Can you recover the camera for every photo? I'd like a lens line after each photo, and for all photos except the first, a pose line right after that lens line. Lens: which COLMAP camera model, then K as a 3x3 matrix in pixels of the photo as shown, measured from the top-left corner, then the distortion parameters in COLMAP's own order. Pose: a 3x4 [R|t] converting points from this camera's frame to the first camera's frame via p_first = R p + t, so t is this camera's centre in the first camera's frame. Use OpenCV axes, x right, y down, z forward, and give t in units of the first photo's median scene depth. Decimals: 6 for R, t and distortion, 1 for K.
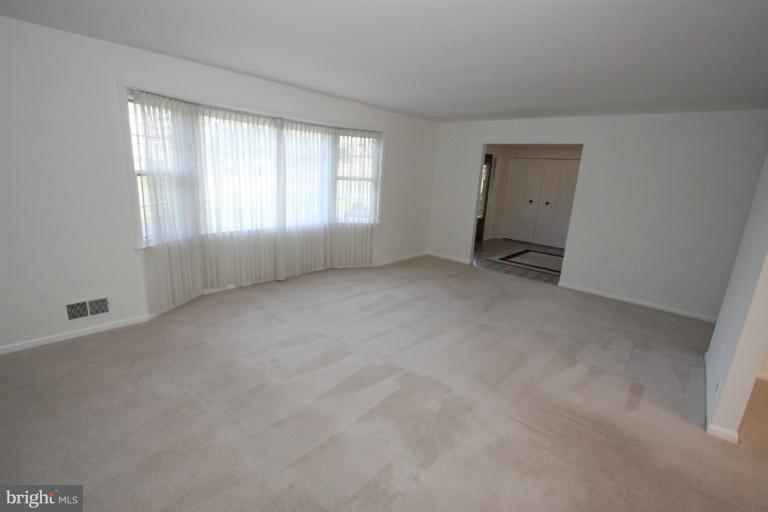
lens RADIAL K [[354.6, 0, 384.7], [0, 354.6, 255.4], [0, 0, 1]] dist [0.000930, 0.000207]
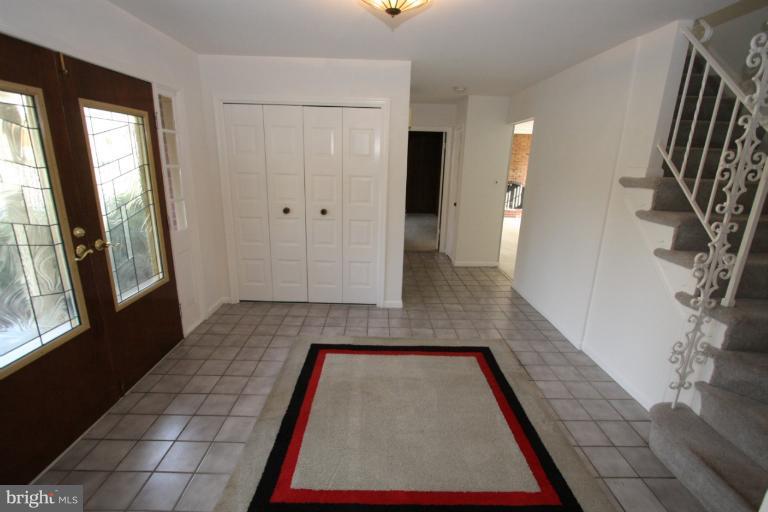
lens RADIAL K [[354.6, 0, 383.1], [0, 354.6, 255.6], [0, 0, 1]] dist [0.000930, 0.000207]
pose [[0.737616, -0.210174, 0.641677, 0.213442], [0.177544, 0.977252, 0.116000, -0.129435], [-0.651461, 0.028363, 0.758152, 0.605897]]
